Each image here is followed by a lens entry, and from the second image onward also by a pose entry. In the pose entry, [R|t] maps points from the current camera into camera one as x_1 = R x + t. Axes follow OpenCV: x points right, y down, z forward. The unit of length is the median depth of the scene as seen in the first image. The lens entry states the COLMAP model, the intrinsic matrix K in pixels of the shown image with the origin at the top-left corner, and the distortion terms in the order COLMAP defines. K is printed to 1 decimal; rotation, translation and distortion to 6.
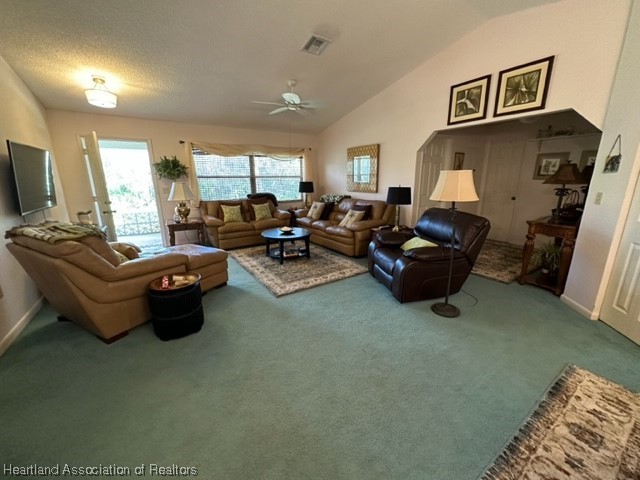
lens RADIAL K [[256.5, 0, 321.0], [0, 256.5, 238.1], [0, 0, 1]] dist [0.002597, 0.000867]
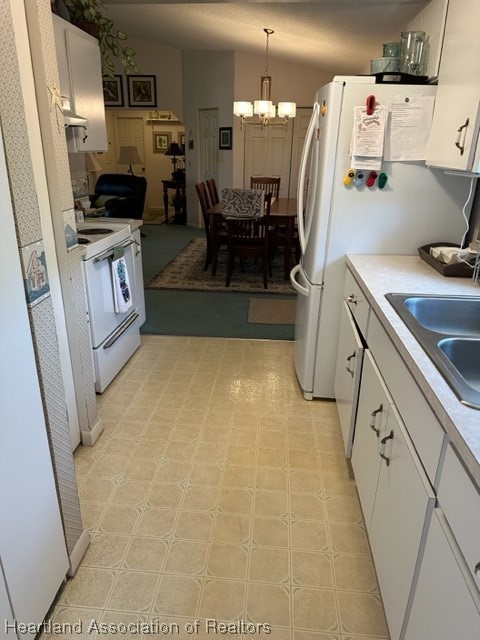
lens RADIAL K [[457.0, 0, 236.3], [0, 457.0, 319.3], [0, 0, 1]] dist [0.043007, -0.049221]
pose [[0.627881, -0.258246, 0.734217, -1.140484], [0.165264, 0.966074, 0.198468, 0.260570], [-0.760561, -0.003274, 0.649258, -1.120597]]
